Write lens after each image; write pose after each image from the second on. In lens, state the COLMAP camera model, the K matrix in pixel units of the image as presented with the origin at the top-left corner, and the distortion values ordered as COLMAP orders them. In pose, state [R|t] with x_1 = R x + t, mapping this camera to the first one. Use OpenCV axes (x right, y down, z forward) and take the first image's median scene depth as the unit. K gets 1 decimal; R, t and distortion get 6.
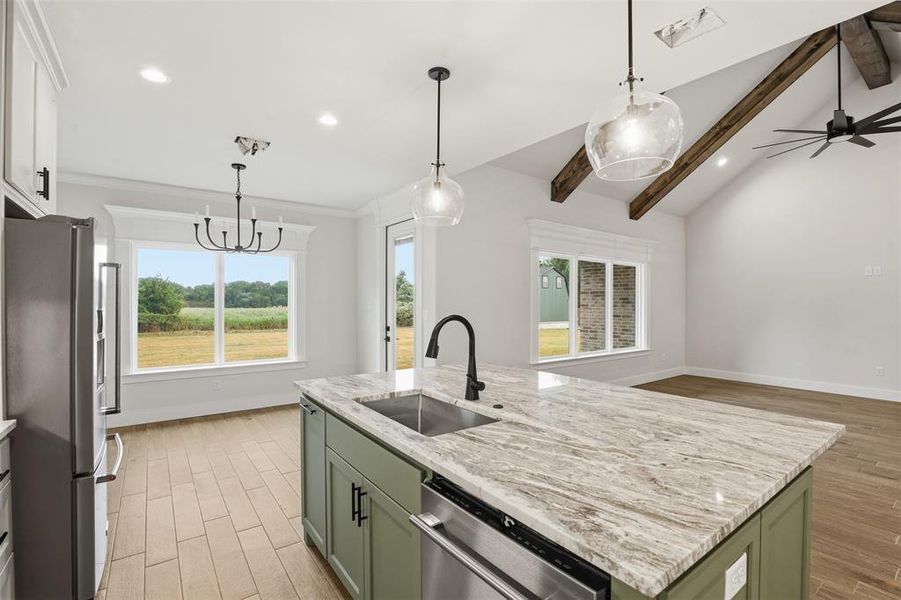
lens RADIAL K [[425.4, 0, 464.7], [0, 425.4, 298.4], [0, 0, 1]] dist [-0.026376, 0.002379]
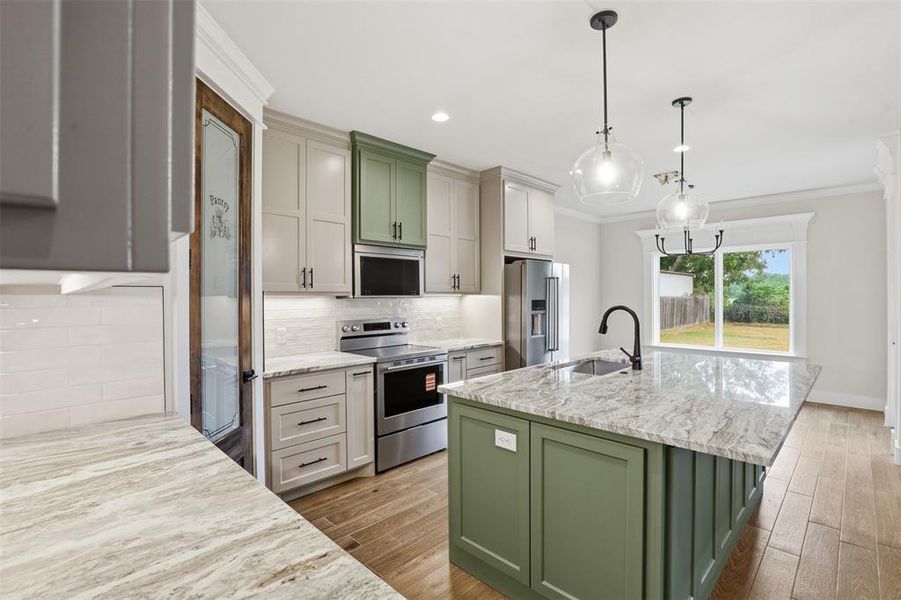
lens RADIAL K [[425.4, 0, 445.2], [0, 425.4, 297.4], [0, 0, 1]] dist [-0.026376, 0.002379]
pose [[0.138670, 0.009234, -0.990296, 0.579410], [0.007744, 0.999916, 0.010408, -0.003210], [0.990308, -0.009112, 0.138587, 0.103933]]
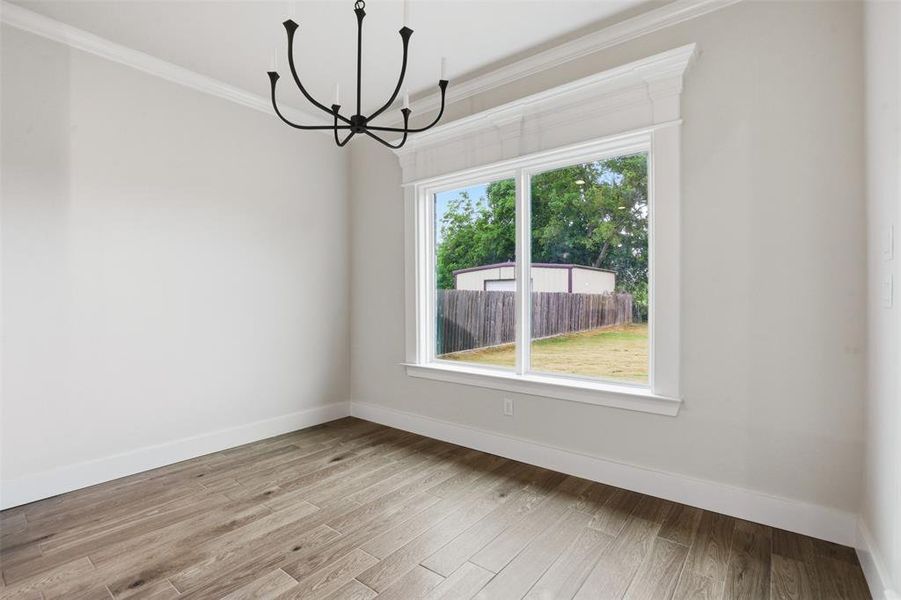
lens RADIAL K [[425.4, 0, 449.6], [0, 425.4, 302.2], [0, 0, 1]] dist [-0.026376, 0.002379]
pose [[0.258152, 0.012978, -0.966017, -0.065451], [0.009178, 0.999832, 0.015885, 0.062952], [0.966061, -0.012967, 0.257989, 0.916471]]
